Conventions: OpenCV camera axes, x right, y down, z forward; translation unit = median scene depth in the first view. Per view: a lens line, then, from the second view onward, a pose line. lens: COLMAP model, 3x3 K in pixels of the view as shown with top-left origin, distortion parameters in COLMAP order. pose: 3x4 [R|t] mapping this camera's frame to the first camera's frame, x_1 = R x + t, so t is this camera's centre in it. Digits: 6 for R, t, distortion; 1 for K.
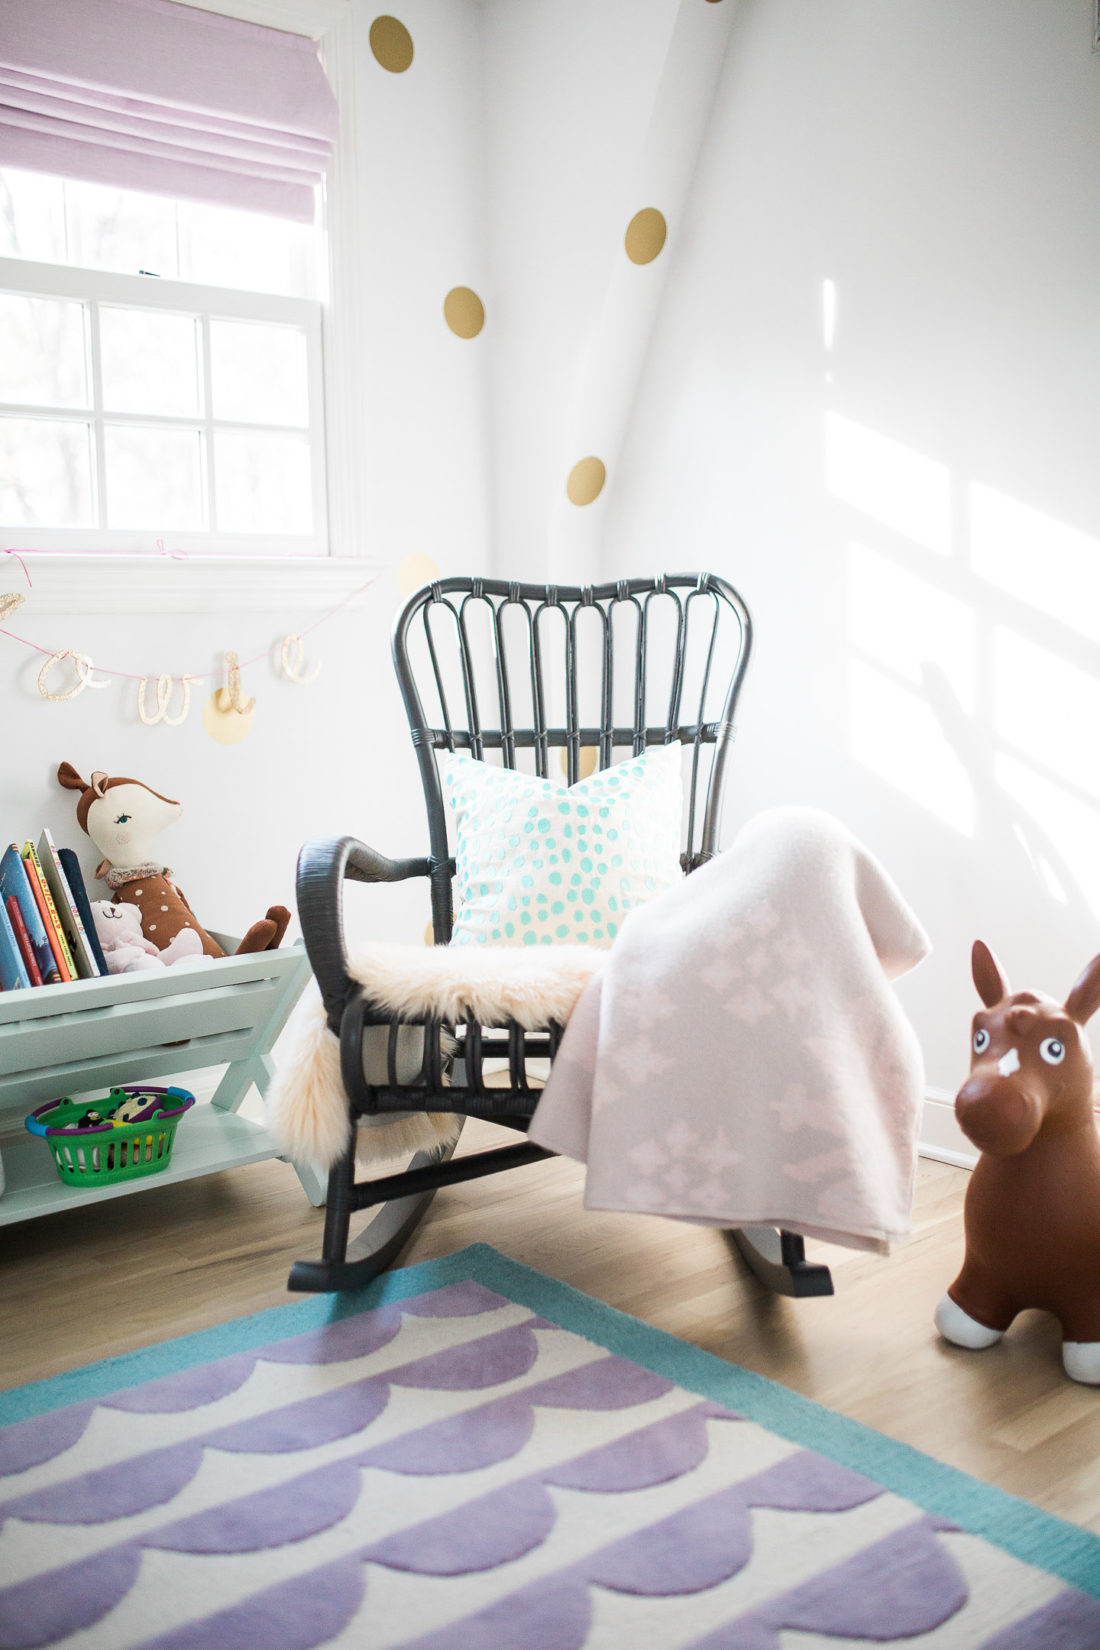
lens RADIAL K [[1608.7, 0, 550.0], [0, 1608.7, 825.0], [0, 0, 1]] dist [-0.087510, 0.146390]
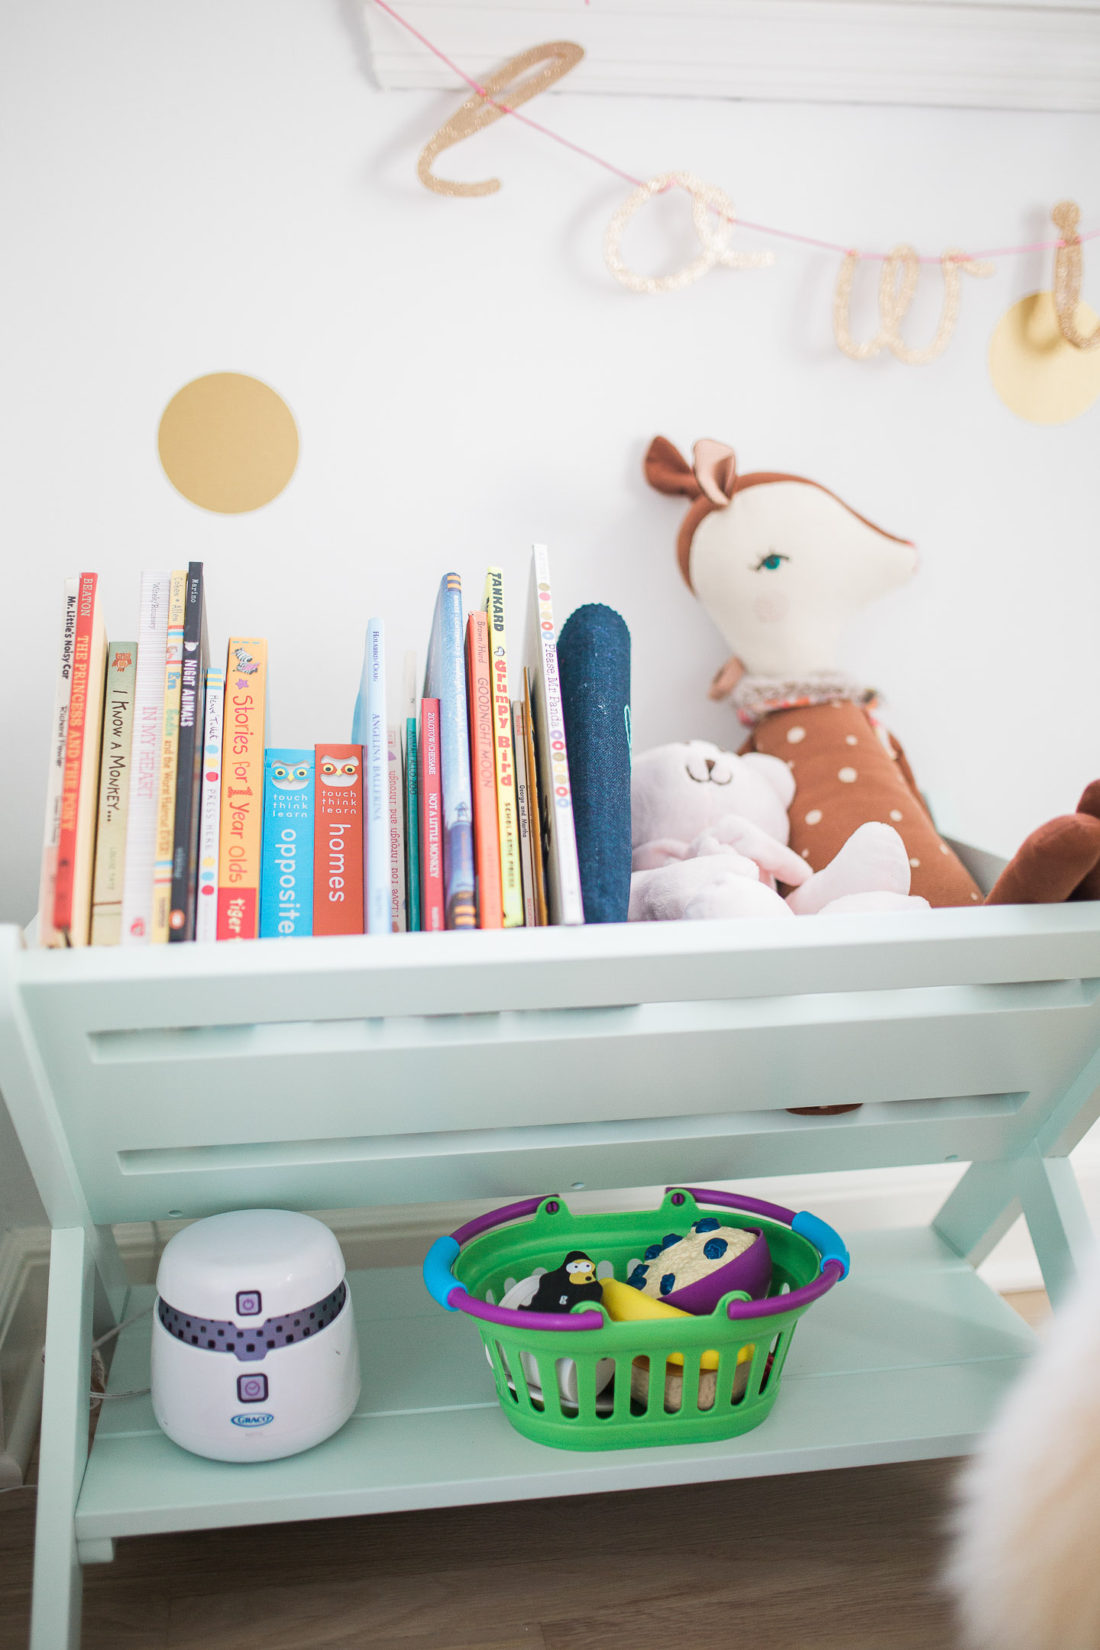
lens RADIAL K [[1608.7, 0, 550.0], [0, 1608.7, 825.0], [0, 0, 1]] dist [-0.087510, 0.146390]
pose [[0.858116, 0.090585, -0.505402, -0.096350], [-0.066341, 0.995624, 0.065809, 0.044091], [0.509152, -0.022943, 0.860371, 0.617406]]
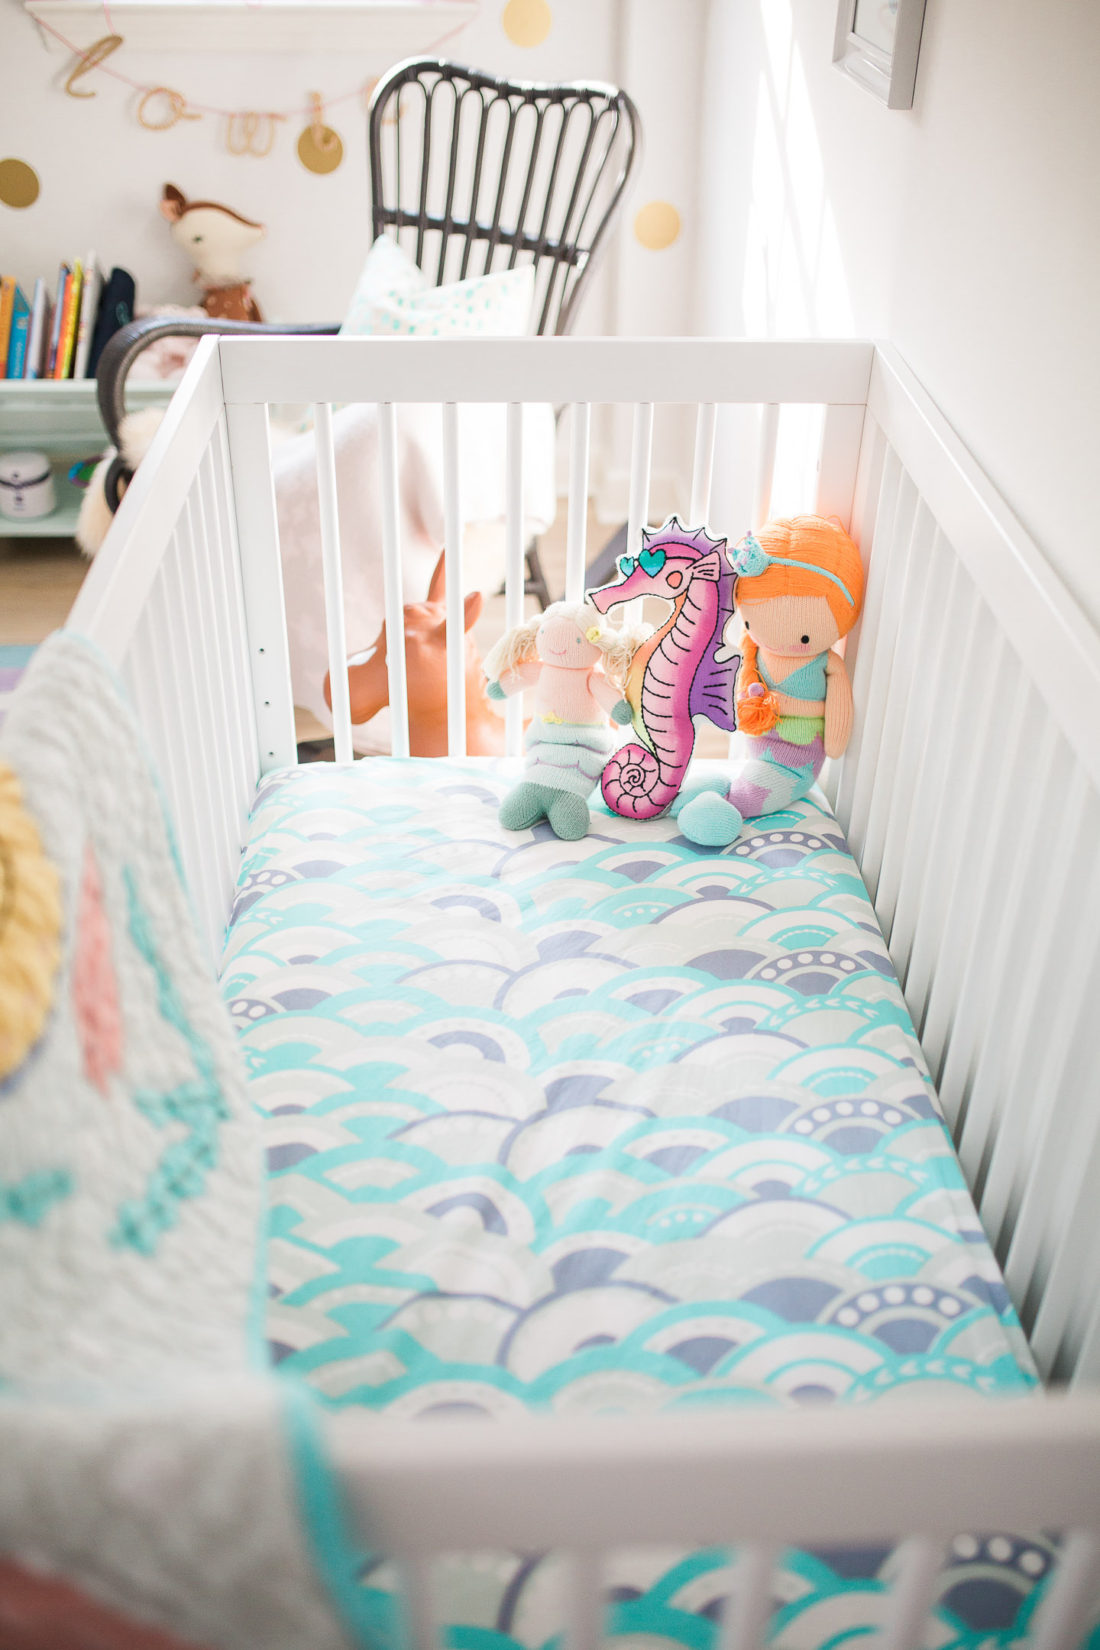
lens RADIAL K [[1608.7, 0, 550.0], [0, 1608.7, 825.0], [0, 0, 1]] dist [-0.087510, 0.146390]
pose [[0.796070, 0.362309, -0.484774, 0.732367], [-0.099289, 0.868340, 0.485929, -0.241975], [0.597005, -0.338701, 0.727232, 0.118152]]
